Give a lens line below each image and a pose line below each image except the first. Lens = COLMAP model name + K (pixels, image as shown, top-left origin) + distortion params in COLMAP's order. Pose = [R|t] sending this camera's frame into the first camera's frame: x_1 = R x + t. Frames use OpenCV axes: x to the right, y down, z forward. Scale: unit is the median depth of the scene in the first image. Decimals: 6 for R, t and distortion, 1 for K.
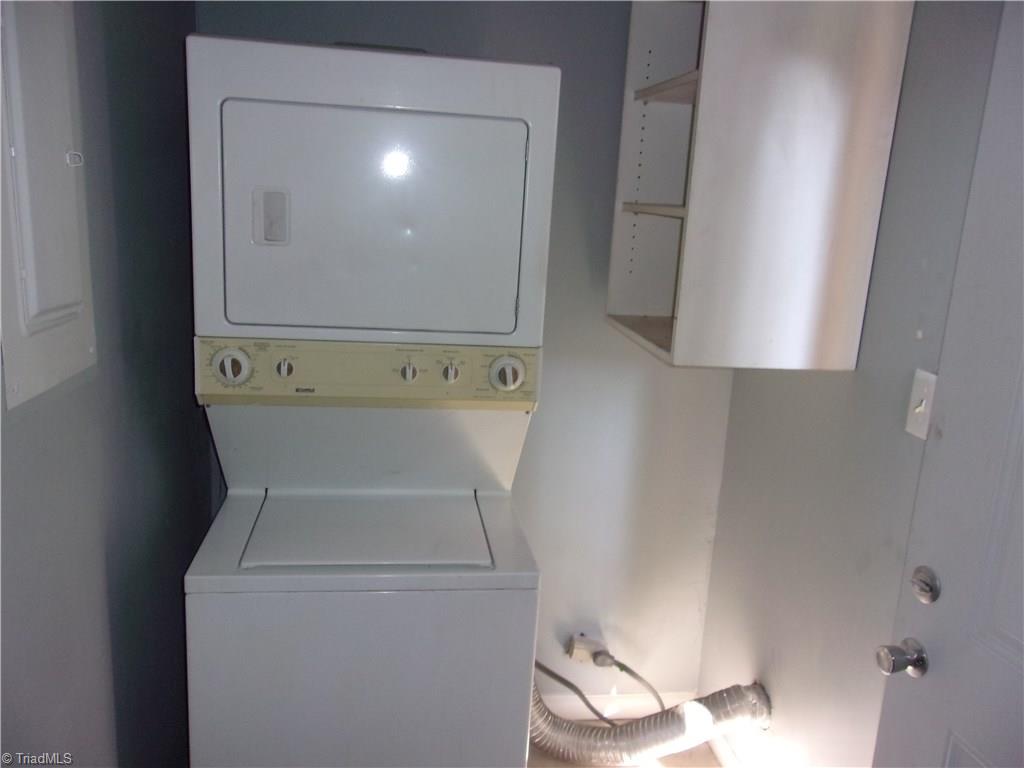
lens RADIAL K [[801.9, 0, 511.3], [0, 801.9, 386.0], [0, 0, 1]] dist [-0.025794, 0.048452]
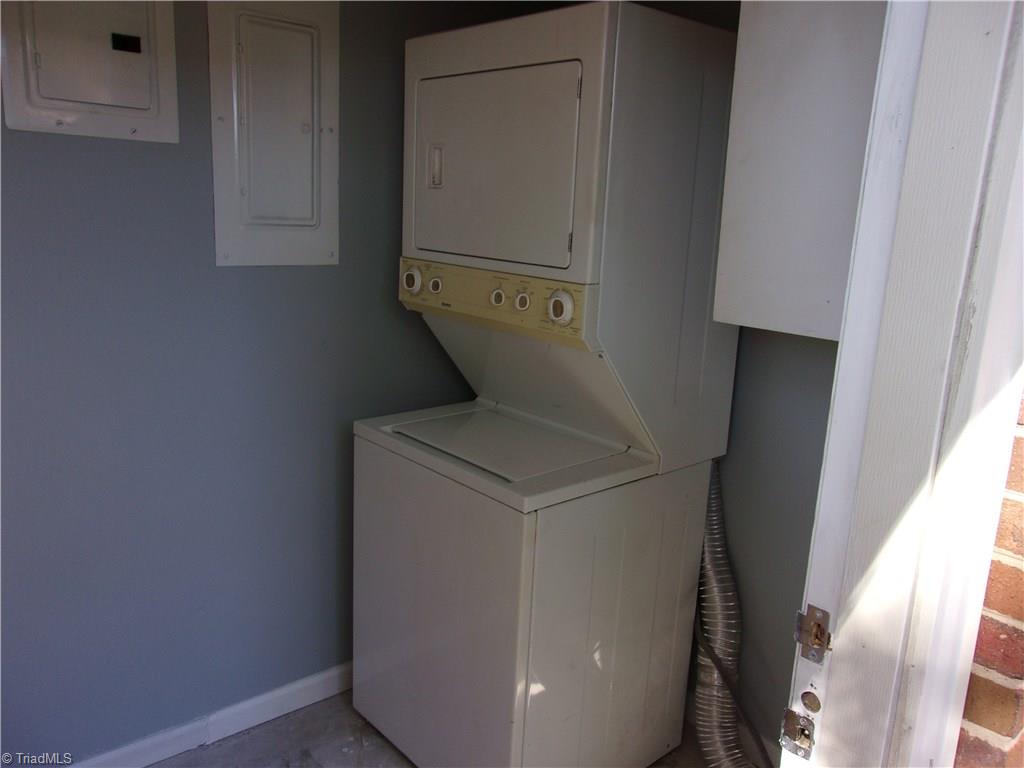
lens RADIAL K [[801.9, 0, 511.4], [0, 801.9, 383.0], [0, 0, 1]] dist [-0.025794, 0.048452]
pose [[0.534574, 0.157592, -0.830298, 0.834451], [-0.183526, 0.980662, 0.067971, 0.020844], [0.824954, 0.116046, 0.553159, 0.401887]]
